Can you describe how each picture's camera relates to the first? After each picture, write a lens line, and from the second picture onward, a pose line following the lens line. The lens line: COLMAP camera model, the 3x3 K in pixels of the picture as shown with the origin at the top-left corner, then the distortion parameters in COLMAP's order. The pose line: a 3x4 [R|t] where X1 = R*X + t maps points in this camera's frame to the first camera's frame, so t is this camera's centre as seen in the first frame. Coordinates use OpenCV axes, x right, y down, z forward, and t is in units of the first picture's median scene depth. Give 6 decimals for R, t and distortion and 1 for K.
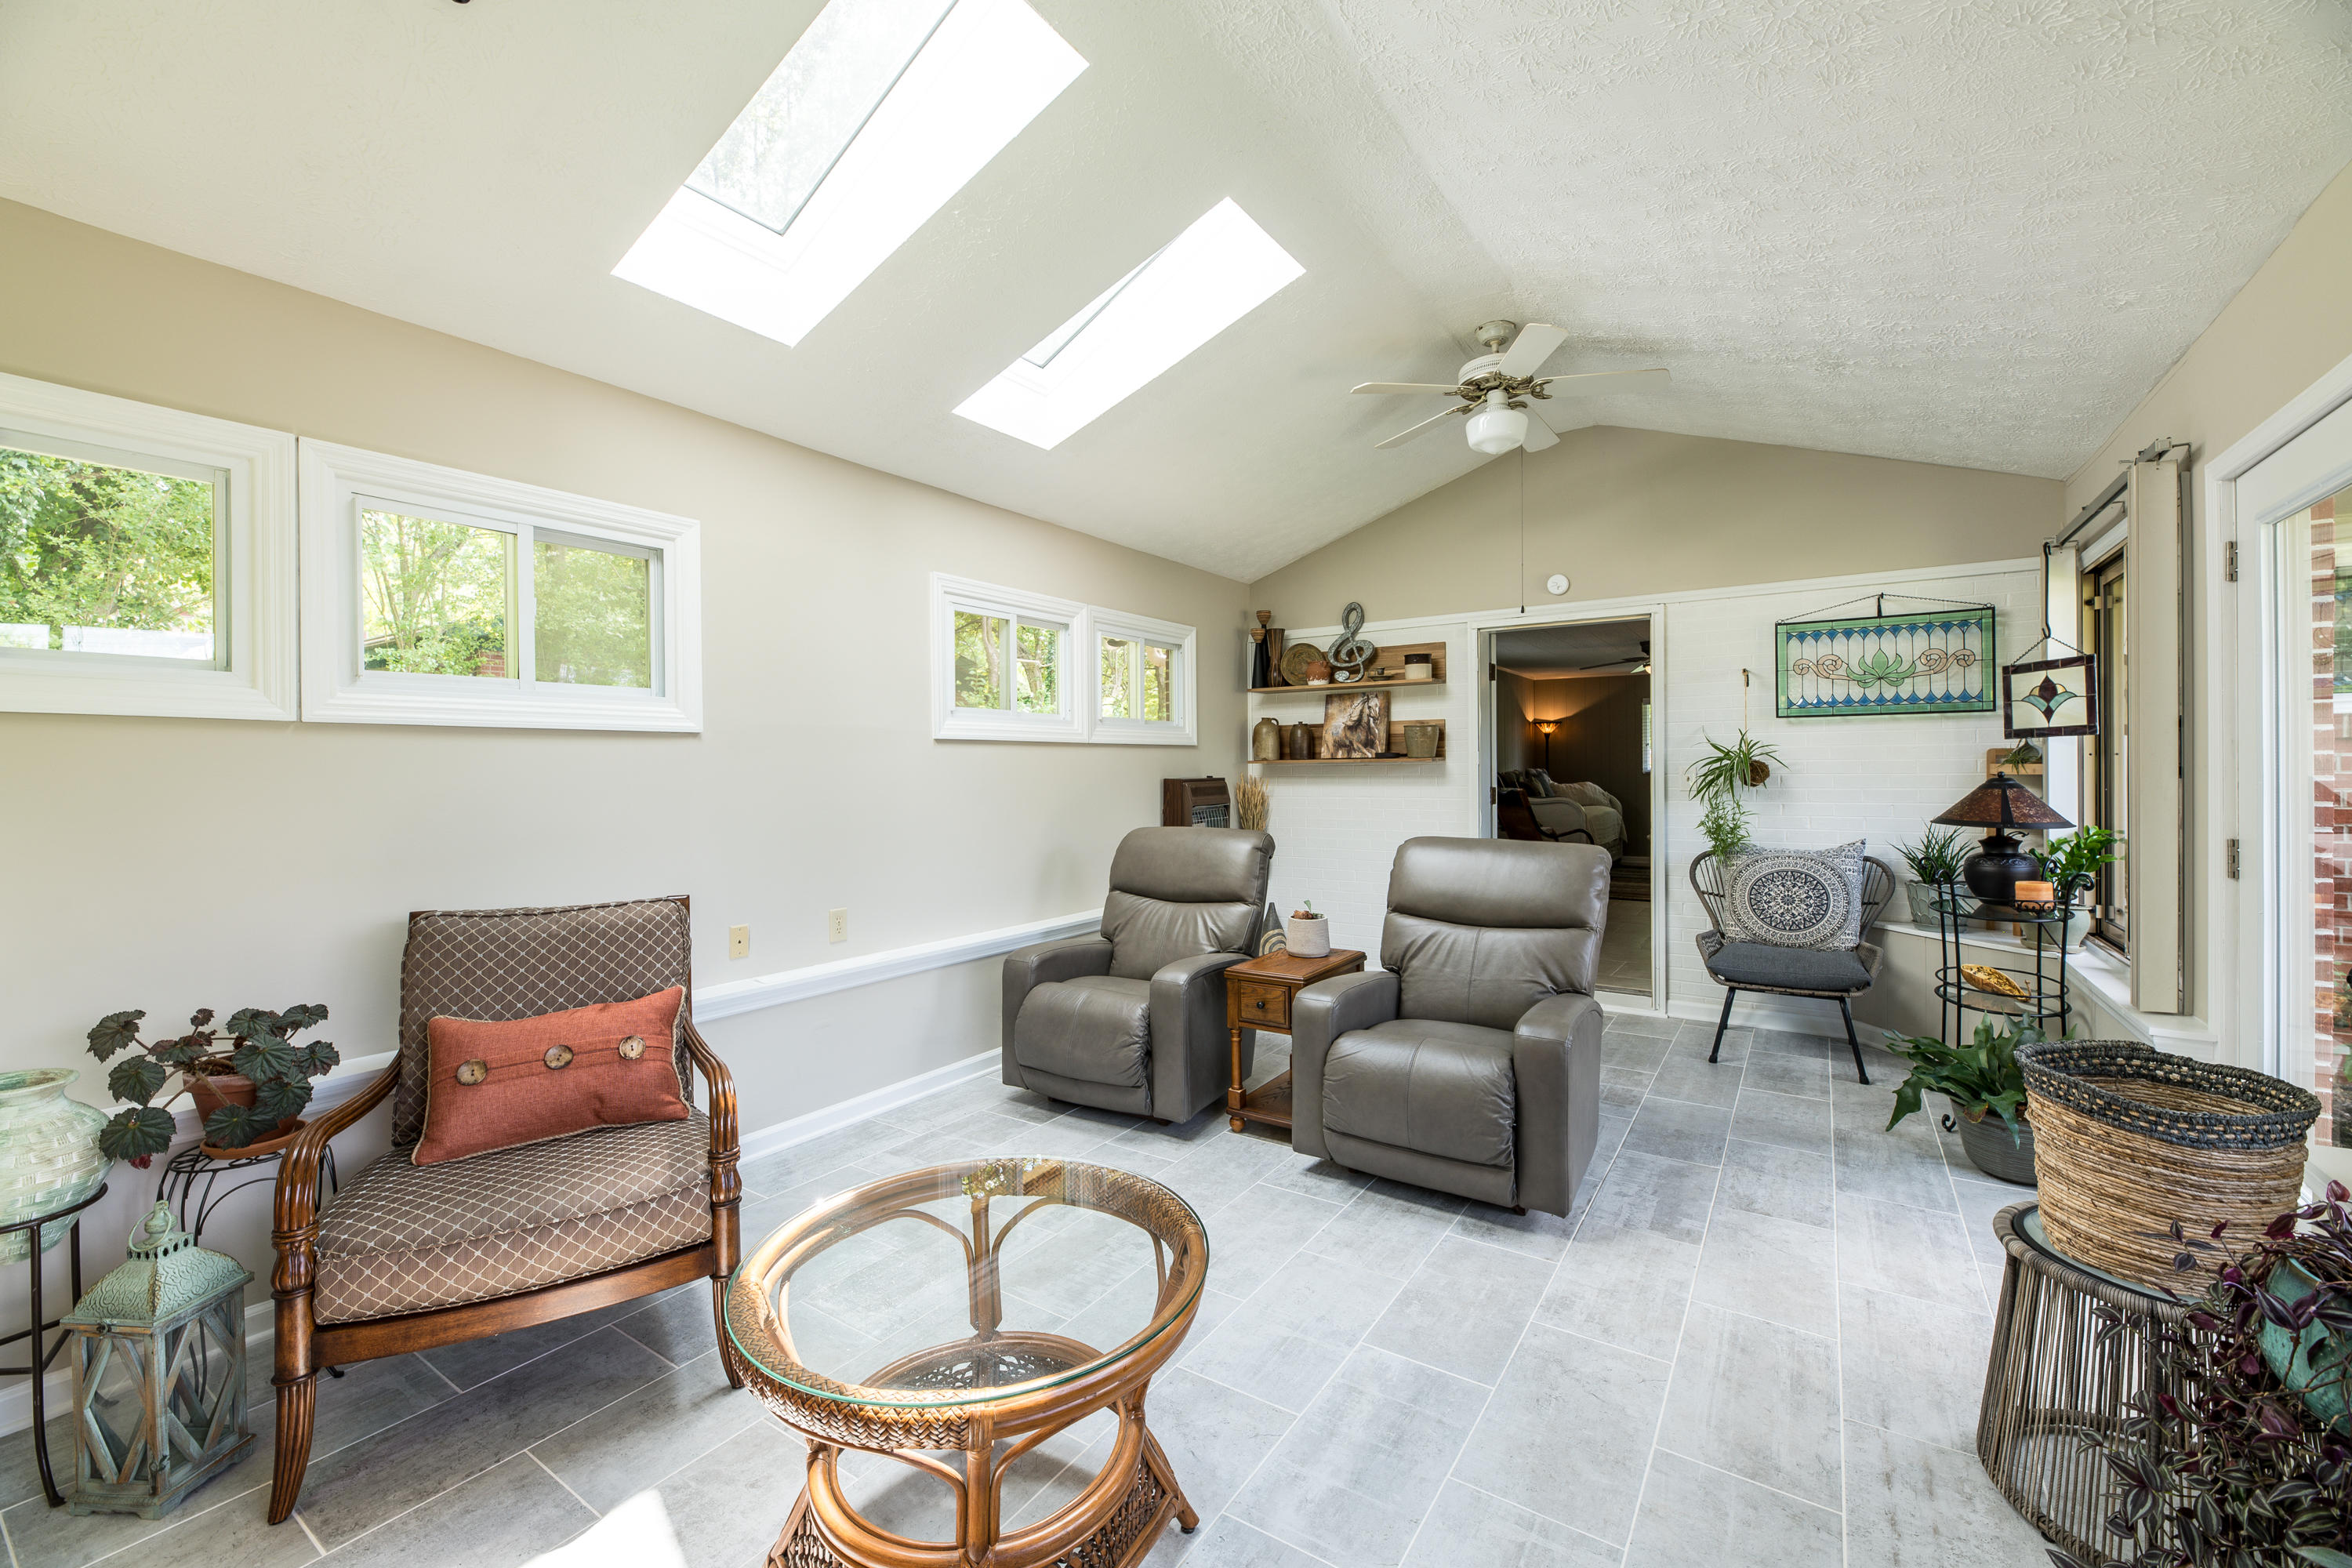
lens RADIAL K [[996.2, 0, 1173.0], [0, 996.2, 773.9], [0, 0, 1]] dist [-0.003267, -0.001245]
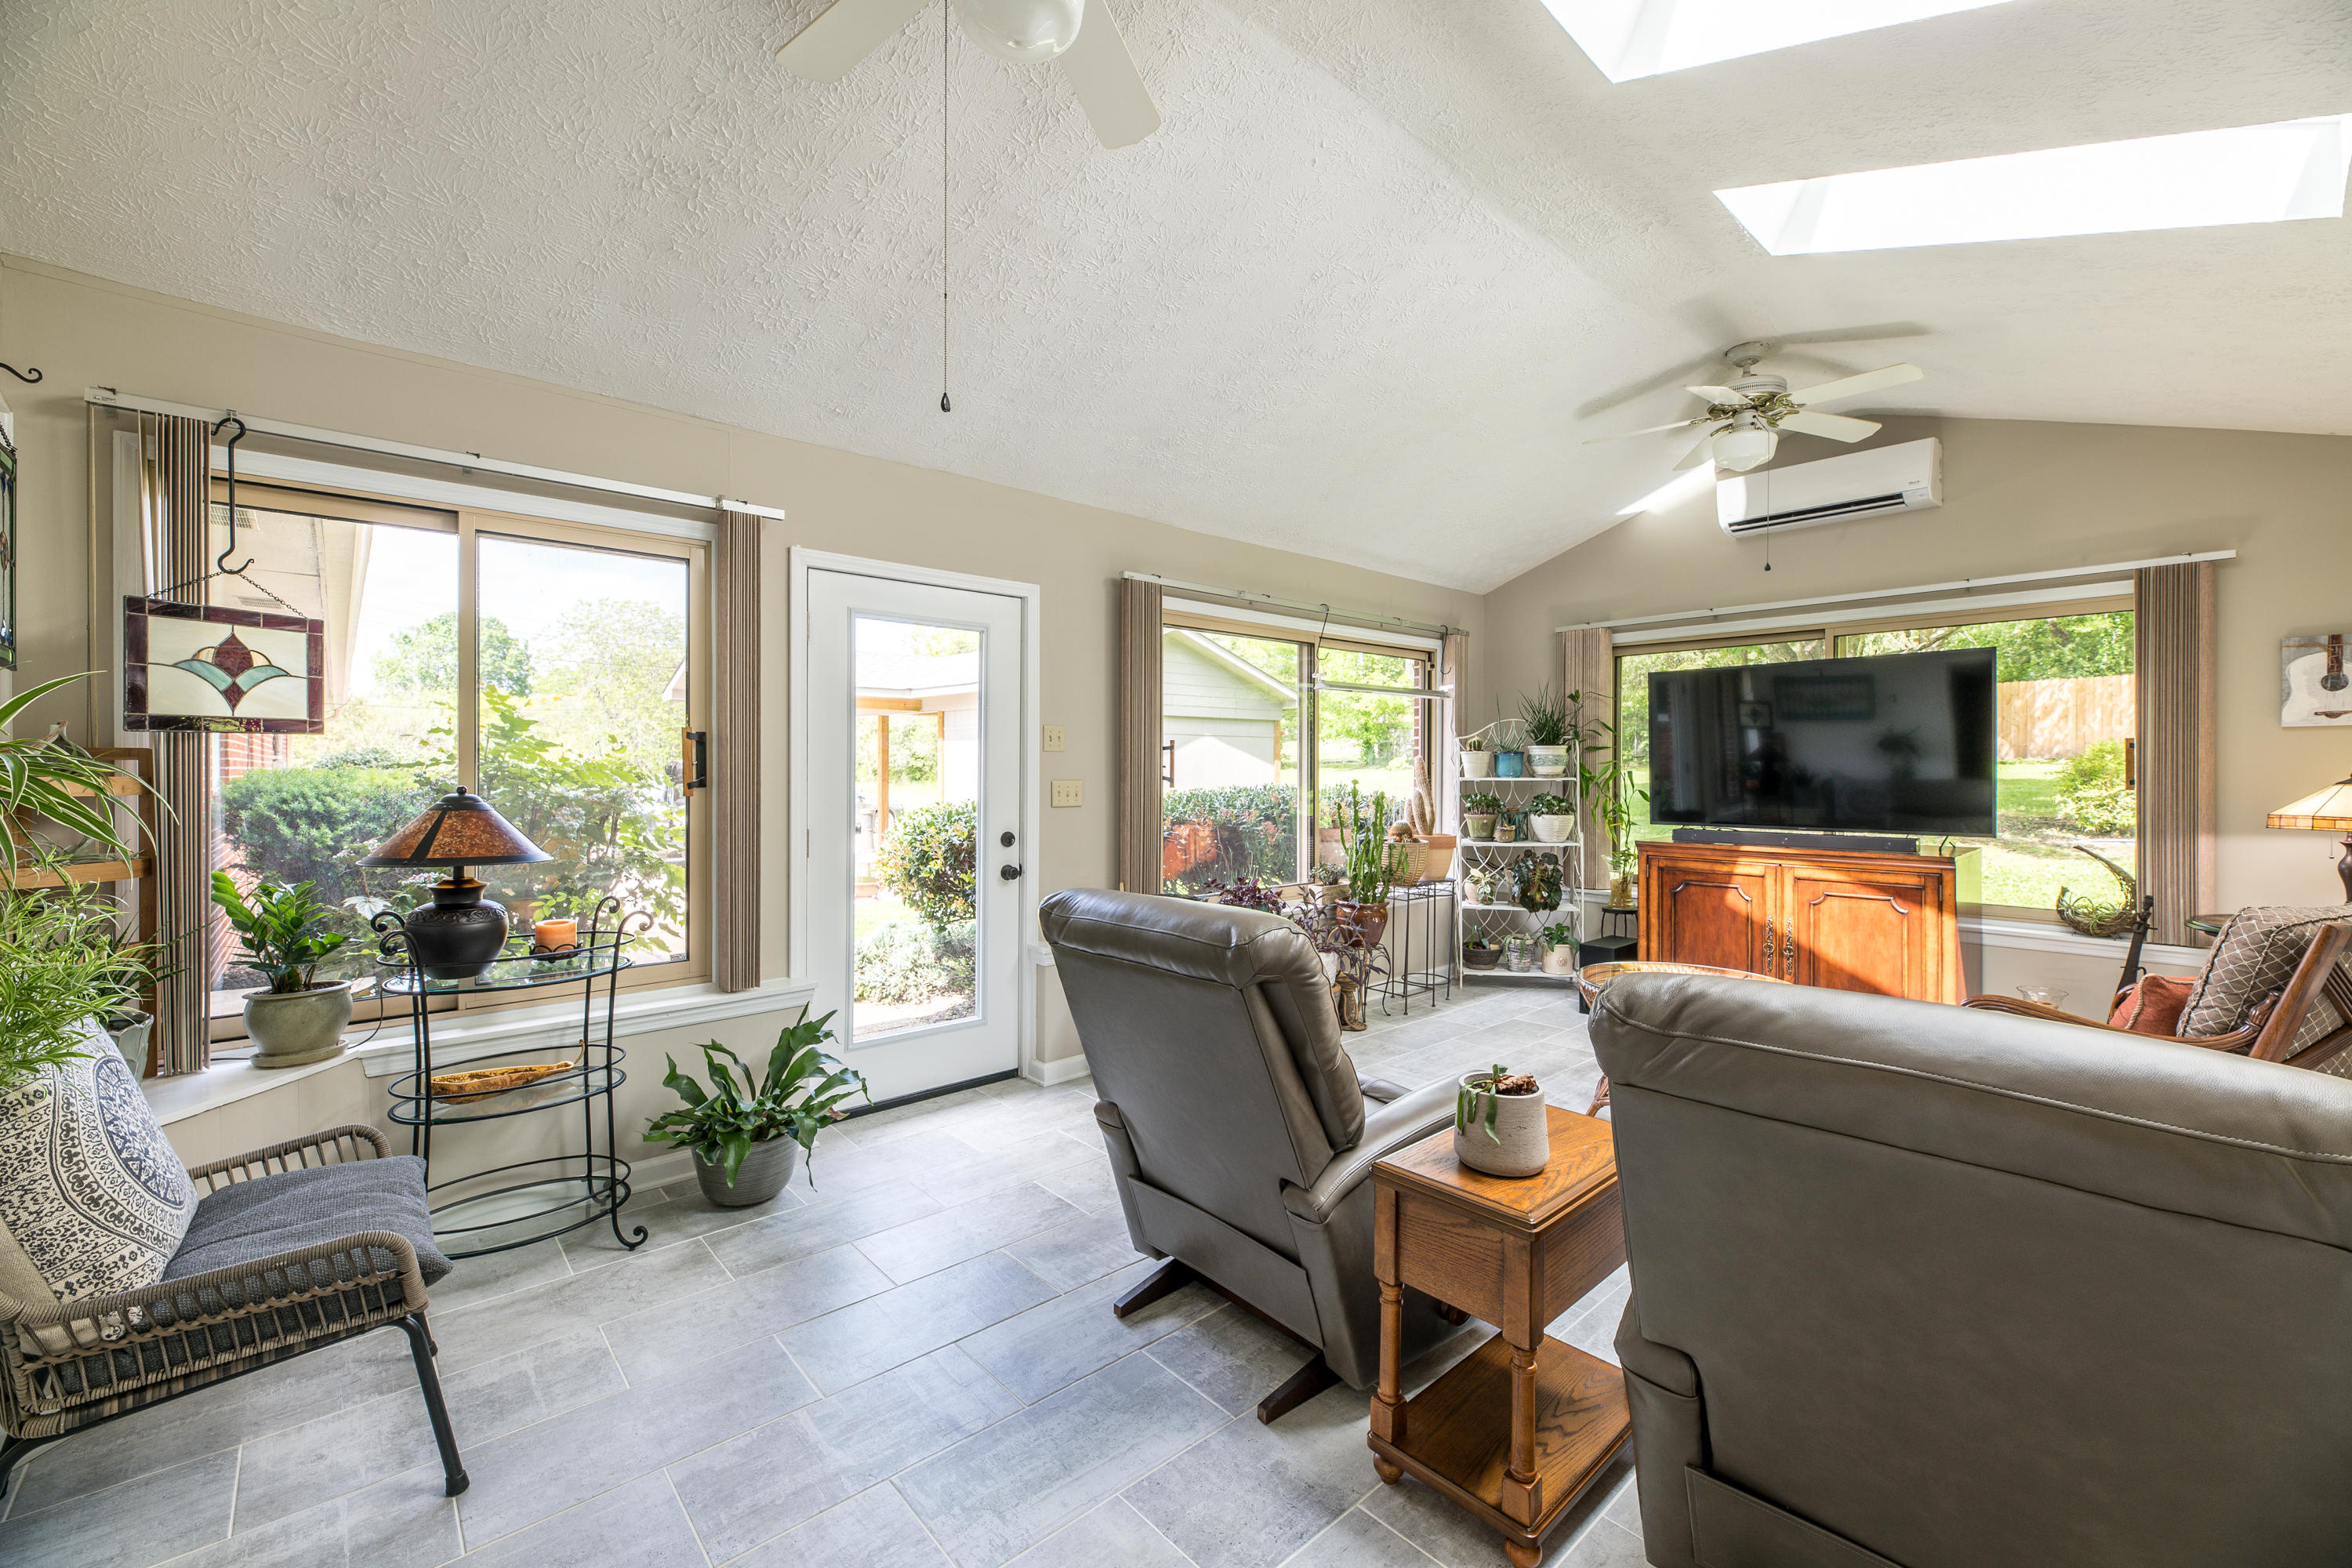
lens RADIAL K [[996.2, 0, 1177.8], [0, 996.2, 777.9], [0, 0, 1]] dist [-0.003267, -0.001245]
pose [[-0.972214, -0.000039, 0.234095, 0.164279], [0.002827, 0.999925, 0.011910, -0.015055], [-0.234077, 0.012241, -0.972141, 1.475918]]
